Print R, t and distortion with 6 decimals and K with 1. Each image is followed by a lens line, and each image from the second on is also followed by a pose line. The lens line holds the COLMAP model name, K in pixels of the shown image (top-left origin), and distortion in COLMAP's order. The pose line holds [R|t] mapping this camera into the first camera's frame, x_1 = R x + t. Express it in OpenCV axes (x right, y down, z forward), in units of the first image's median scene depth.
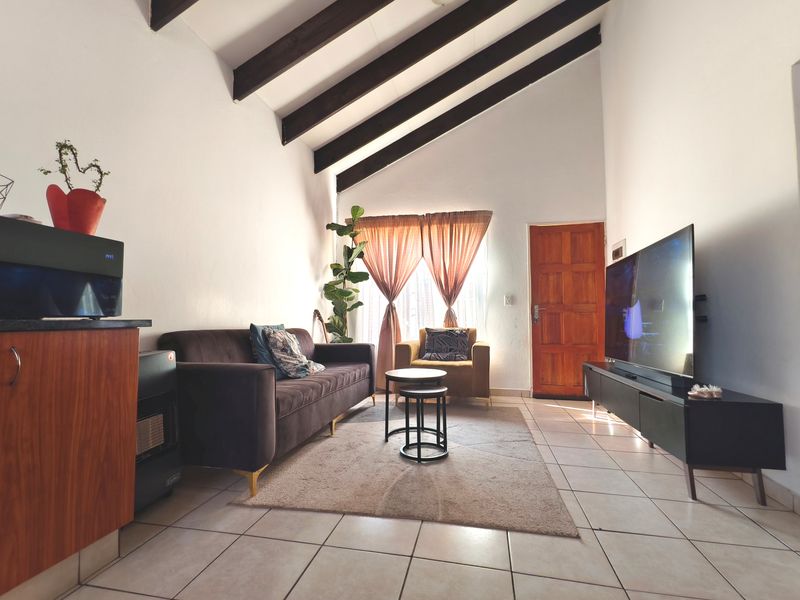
lens RADIAL K [[369.9, 0, 399.9], [0, 369.9, 299.5], [0, 0, 1]] dist [-0.000287, -0.001340]
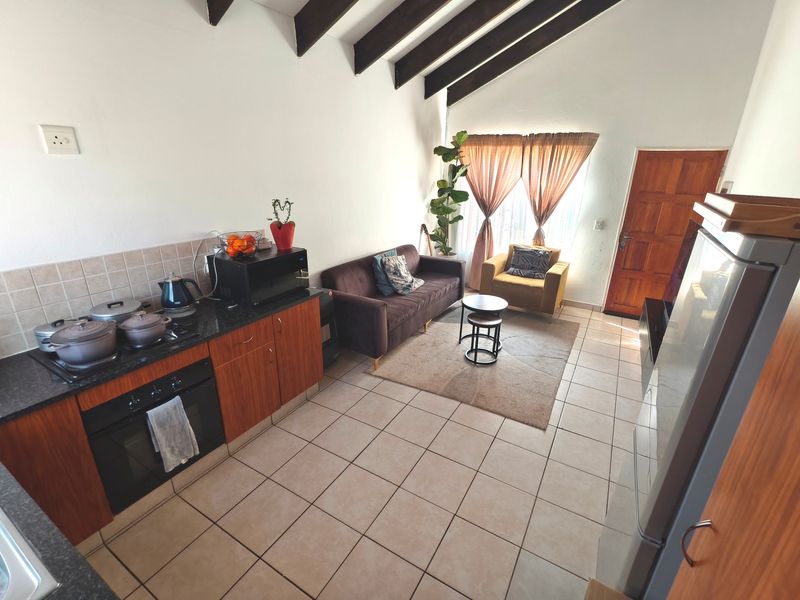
lens RADIAL K [[369.9, 0, 401.4], [0, 369.9, 299.0], [0, 0, 1]] dist [-0.000287, -0.001340]
pose [[0.948975, 0.123949, -0.289969, 0.123140], [-0.002216, 0.922115, 0.386910, -0.291179], [0.315342, -0.366525, 0.875339, -0.255046]]
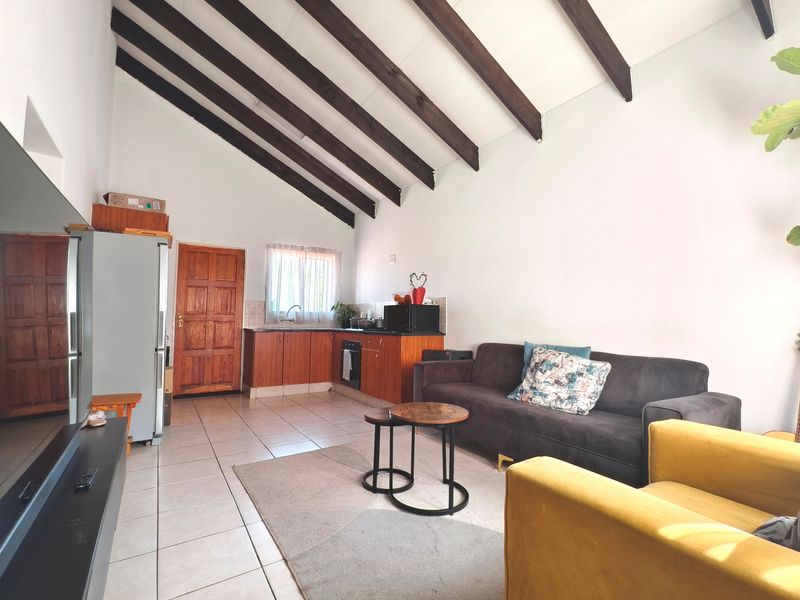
lens RADIAL K [[369.9, 0, 401.4], [0, 369.9, 300.3], [0, 0, 1]] dist [-0.000287, -0.001340]
pose [[-0.697528, -0.054916, -0.714450, 0.547085], [0.022635, 0.994873, -0.098569, 0.036867], [0.716200, -0.084926, -0.692709, 1.272366]]
